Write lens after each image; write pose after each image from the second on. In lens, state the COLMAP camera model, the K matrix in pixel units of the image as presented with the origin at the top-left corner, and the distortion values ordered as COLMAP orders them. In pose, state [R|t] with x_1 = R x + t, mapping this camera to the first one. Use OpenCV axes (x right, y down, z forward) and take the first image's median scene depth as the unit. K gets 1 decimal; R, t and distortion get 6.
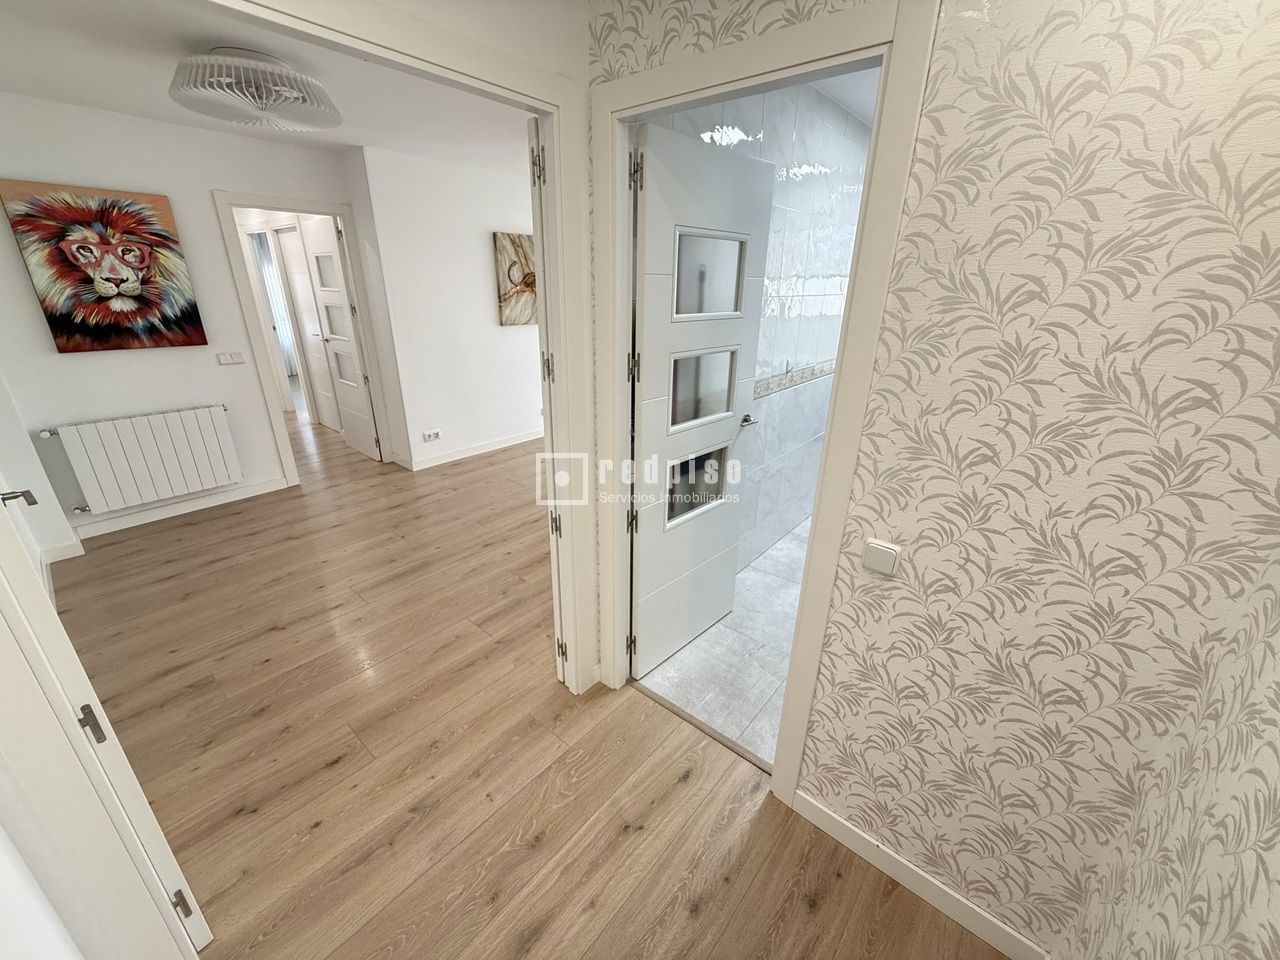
lens RADIAL K [[510.5, 0, 636.6], [0, 510.5, 480.3], [0, 0, 1]] dist [0.000917, 0.000178]
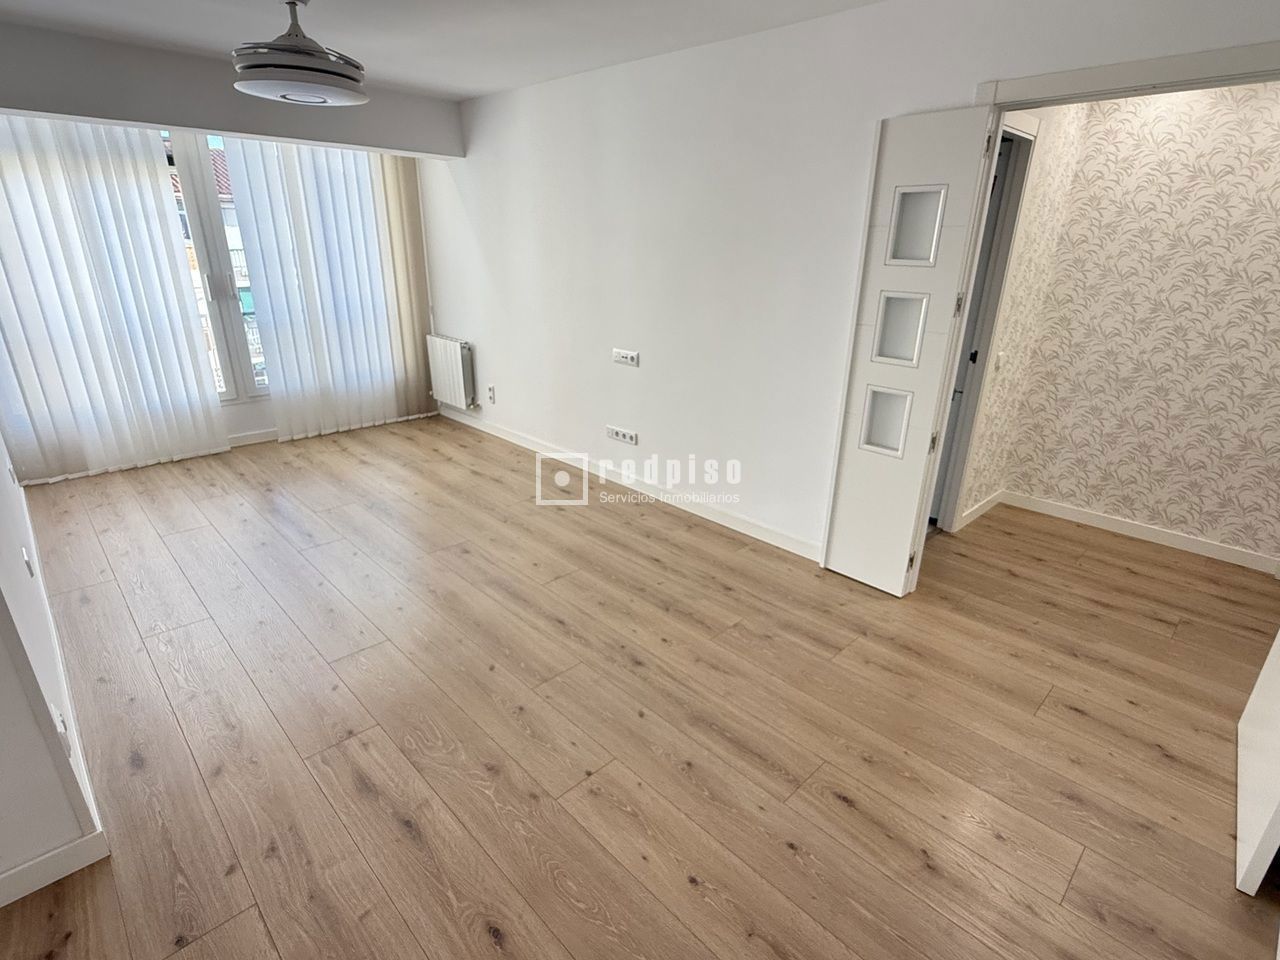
lens RADIAL K [[644.7, 0, 638.1], [0, 644.7, 483.9], [0, 0, 1]] dist [0.001852, -0.001466]
pose [[0.095028, -0.364414, 0.926376, -0.919452], [0.348418, 0.883902, 0.311966, -0.298301], [-0.932510, 0.293120, 0.210963, 0.765106]]
